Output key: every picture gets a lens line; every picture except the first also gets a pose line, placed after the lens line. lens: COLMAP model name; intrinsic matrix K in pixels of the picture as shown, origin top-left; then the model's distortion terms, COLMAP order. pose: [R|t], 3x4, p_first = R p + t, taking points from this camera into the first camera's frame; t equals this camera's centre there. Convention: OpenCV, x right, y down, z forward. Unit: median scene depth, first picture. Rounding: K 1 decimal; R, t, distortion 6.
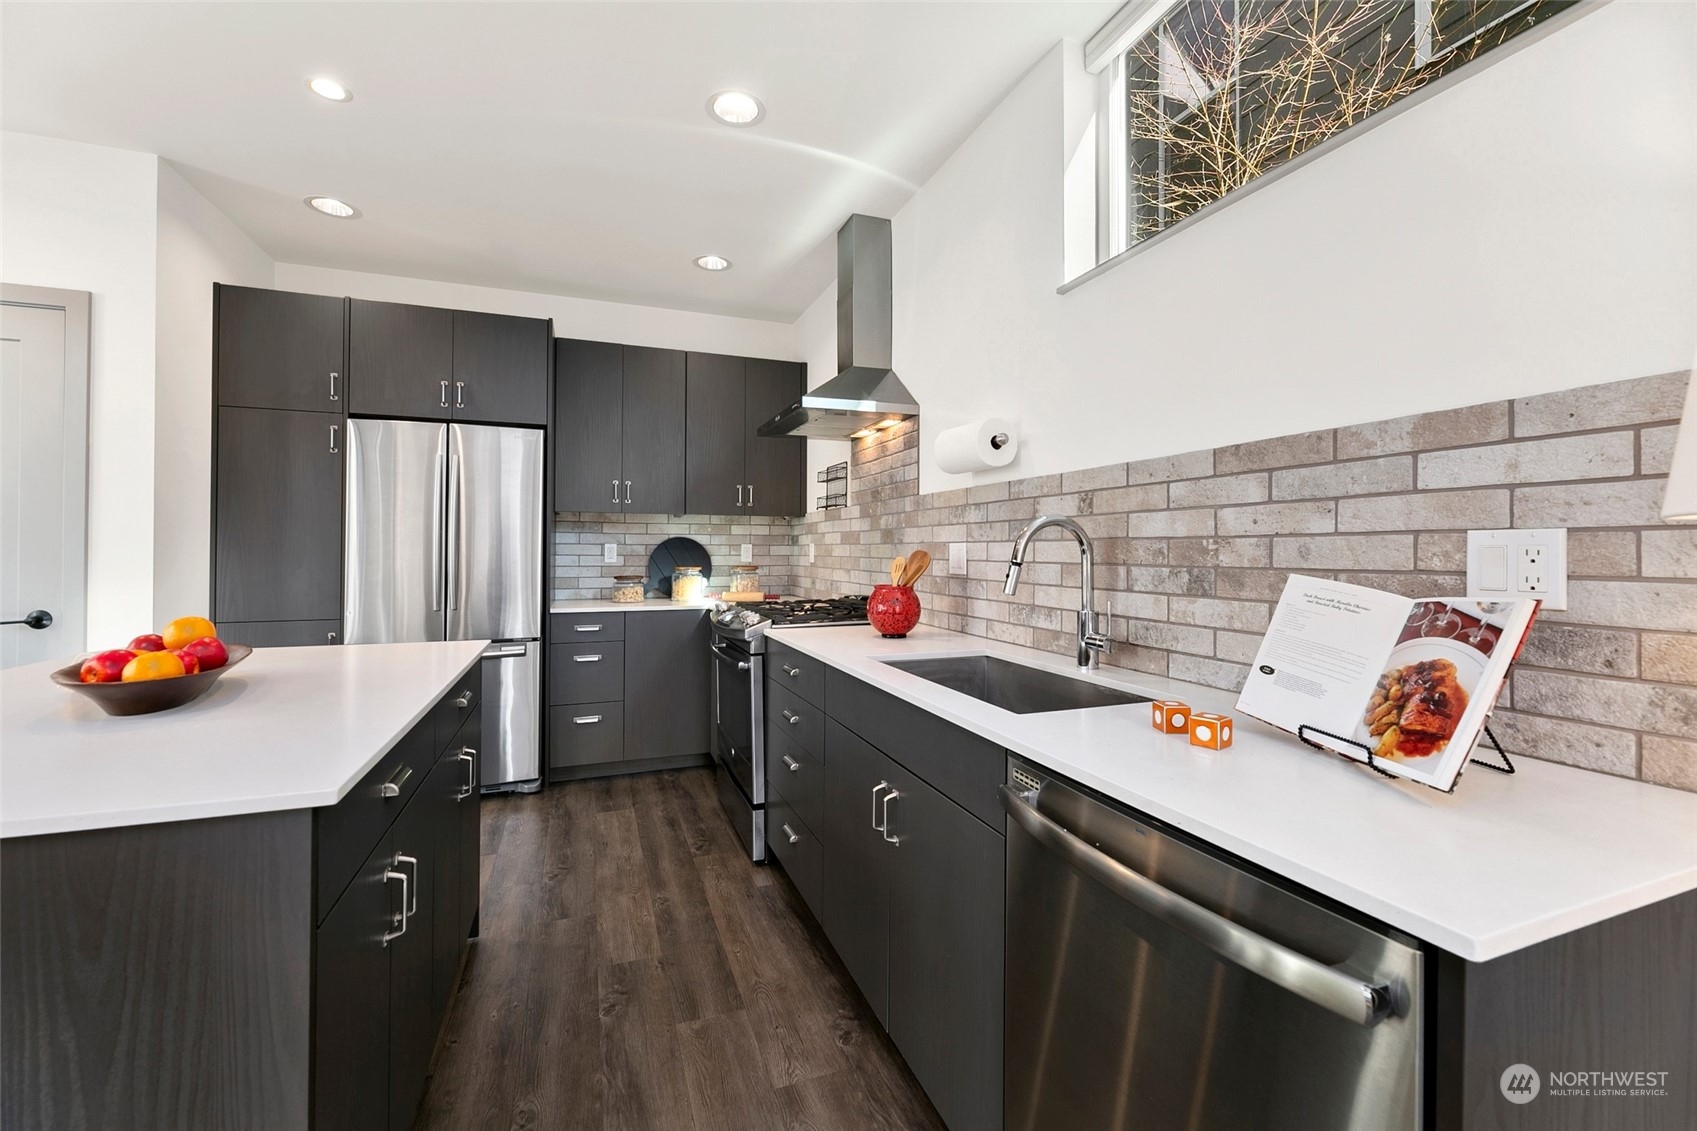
lens RADIAL K [[686.6, 0, 841.2], [0, 686.6, 544.9], [0, 0, 1]] dist [-0.004264, 0.000915]
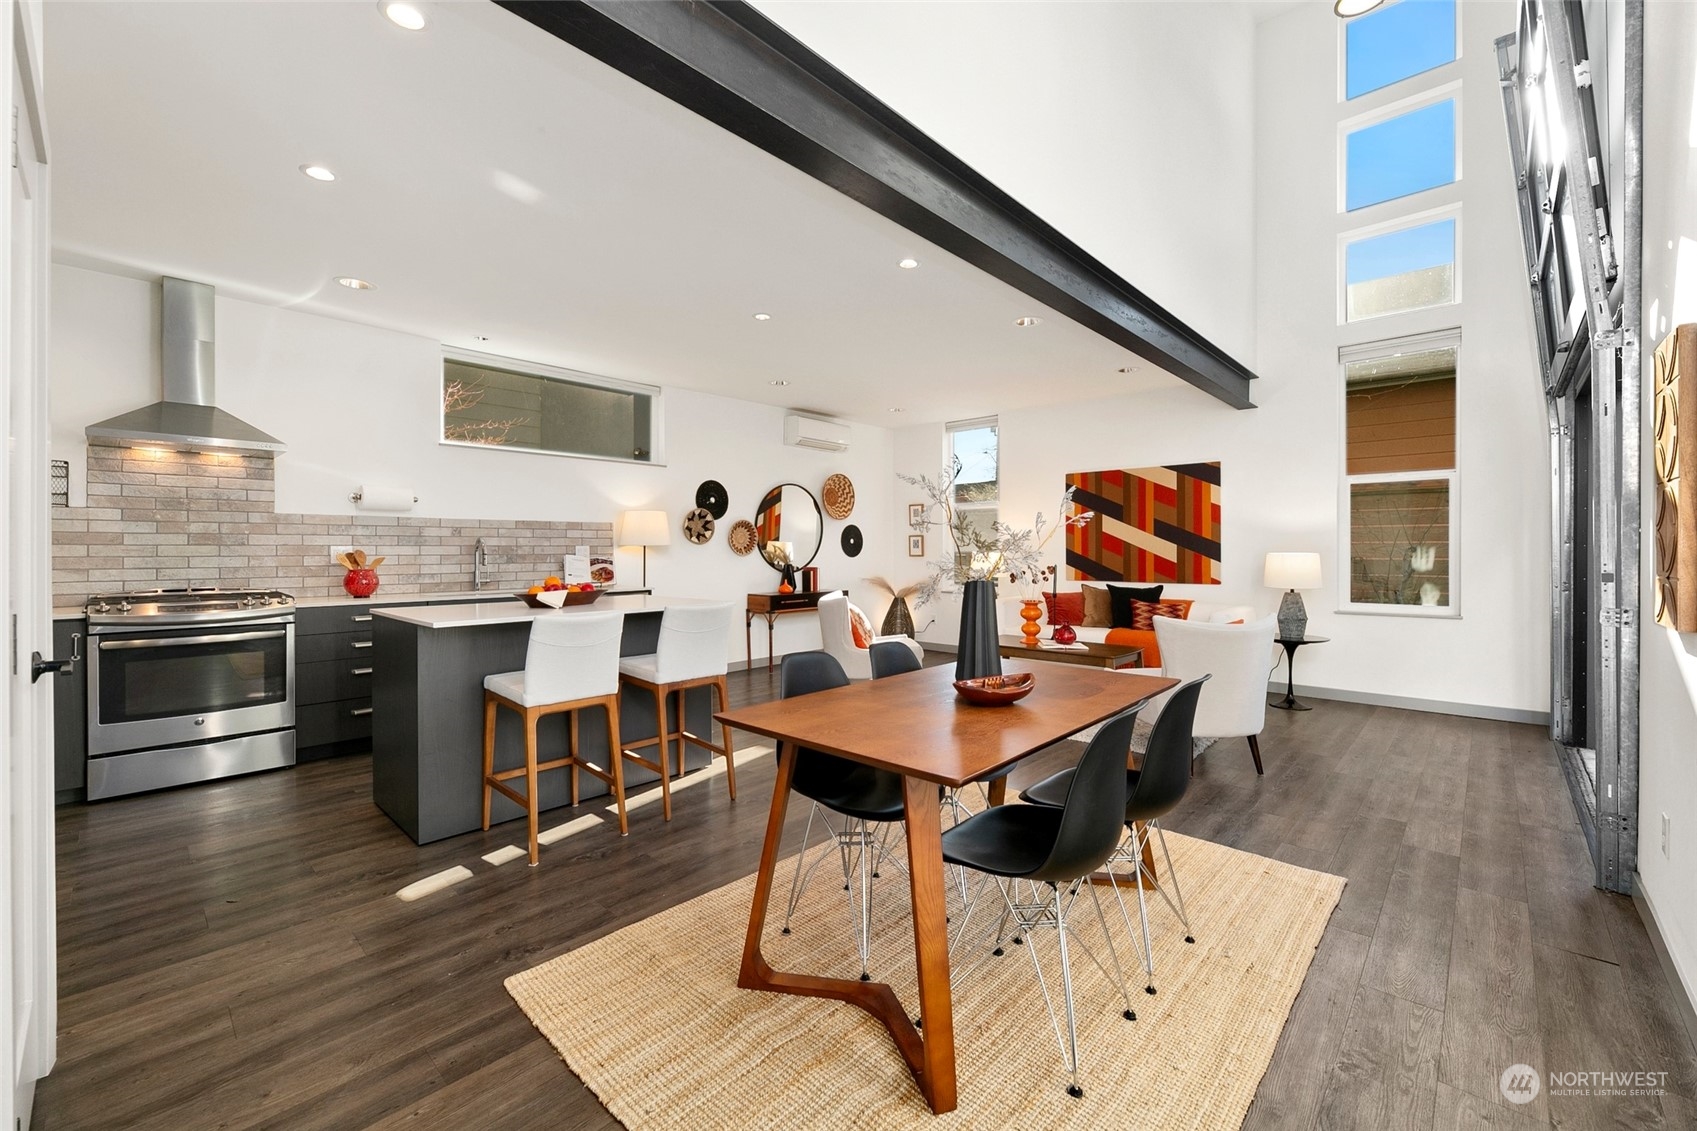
lens RADIAL K [[686.6, 0, 847.9], [0, 686.6, 552.1], [0, 0, 1]] dist [-0.004264, 0.000915]
pose [[-0.439997, -0.004056, 0.897990, -1.776951], [-0.005808, 0.999982, 0.001670, 0.002427], [-0.897981, -0.004481, -0.440012, 0.539529]]
